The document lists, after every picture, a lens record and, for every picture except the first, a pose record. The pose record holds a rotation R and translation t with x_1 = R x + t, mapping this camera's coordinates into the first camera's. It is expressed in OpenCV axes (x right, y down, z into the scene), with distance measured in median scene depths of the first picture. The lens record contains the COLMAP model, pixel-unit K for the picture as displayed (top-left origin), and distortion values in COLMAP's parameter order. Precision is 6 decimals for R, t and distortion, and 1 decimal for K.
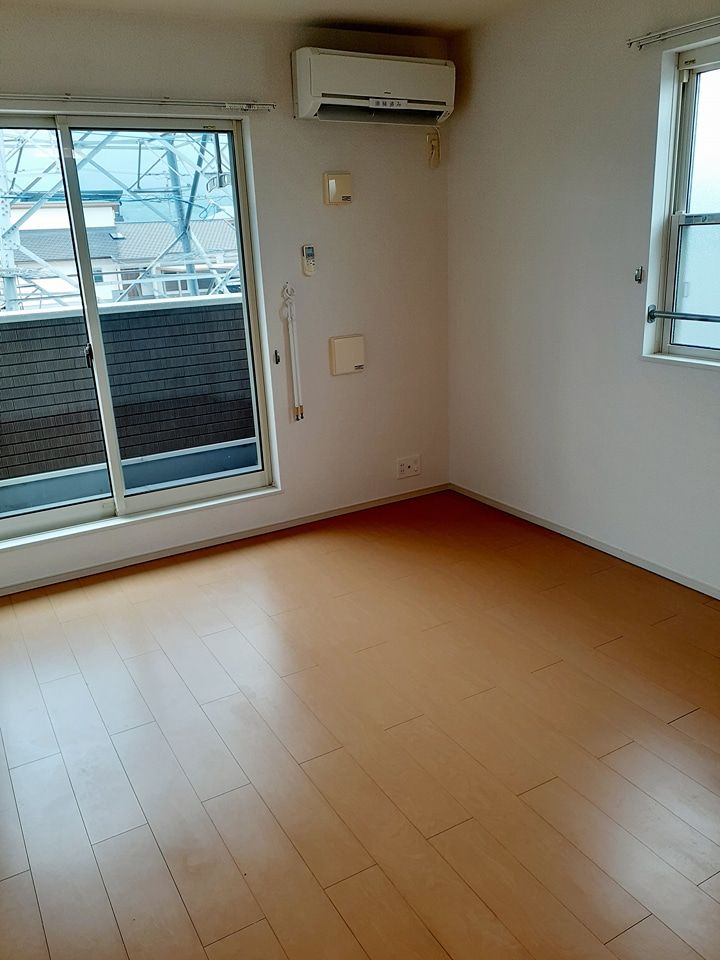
lens RADIAL K [[783.4, 0, 393.8], [0, 783.4, 483.8], [0, 0, 1]] dist [0.005504, -0.006560]
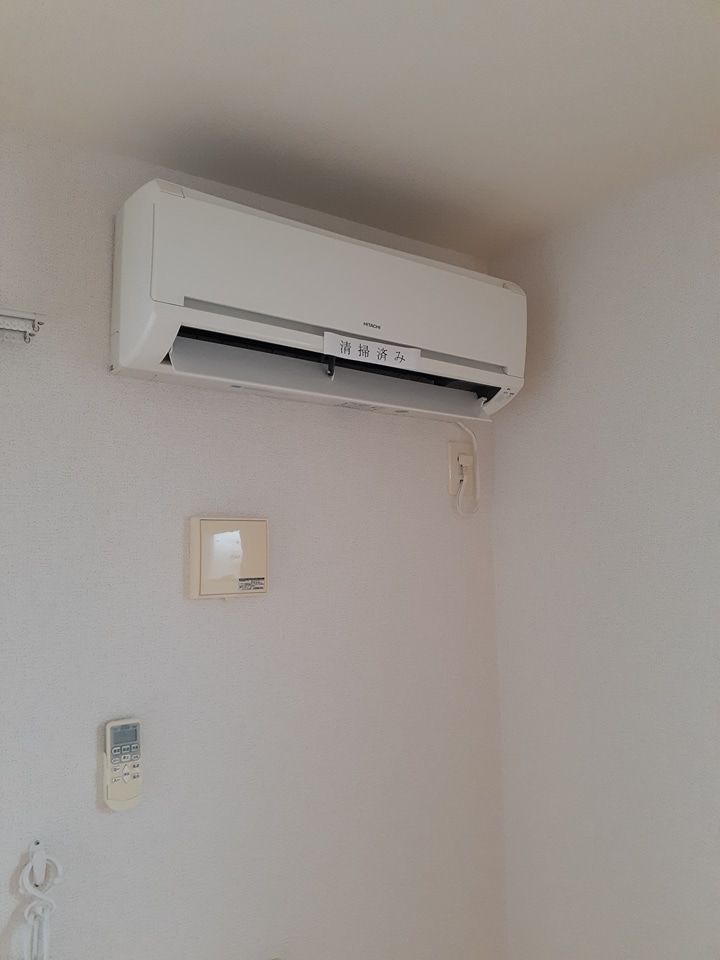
lens RADIAL K [[656.9, 0, 360.0], [0, 656.9, 480.0], [0, 0, 1]] dist [-0.000937, -0.000783]
pose [[0.998770, 0.029618, 0.039772, -0.024463], [-0.009940, 0.905335, -0.424581, -0.295784], [-0.048582, 0.423663, 0.904516, 0.744332]]
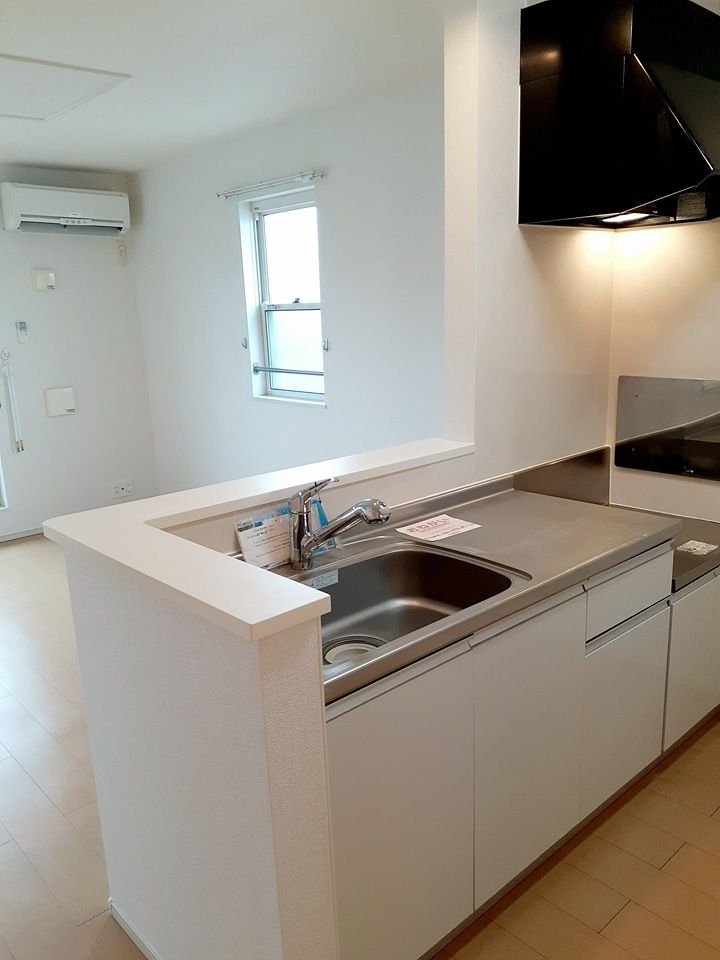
lens RADIAL K [[753.7, 0, 360.0], [0, 753.7, 480.0], [0, 0, 1]] dist [0.031777, -0.004905]
pose [[0.983650, -0.032672, 0.177102, 0.236924], [0.047152, 0.995824, -0.078179, 0.102762], [-0.173808, 0.085252, 0.981083, -0.376422]]
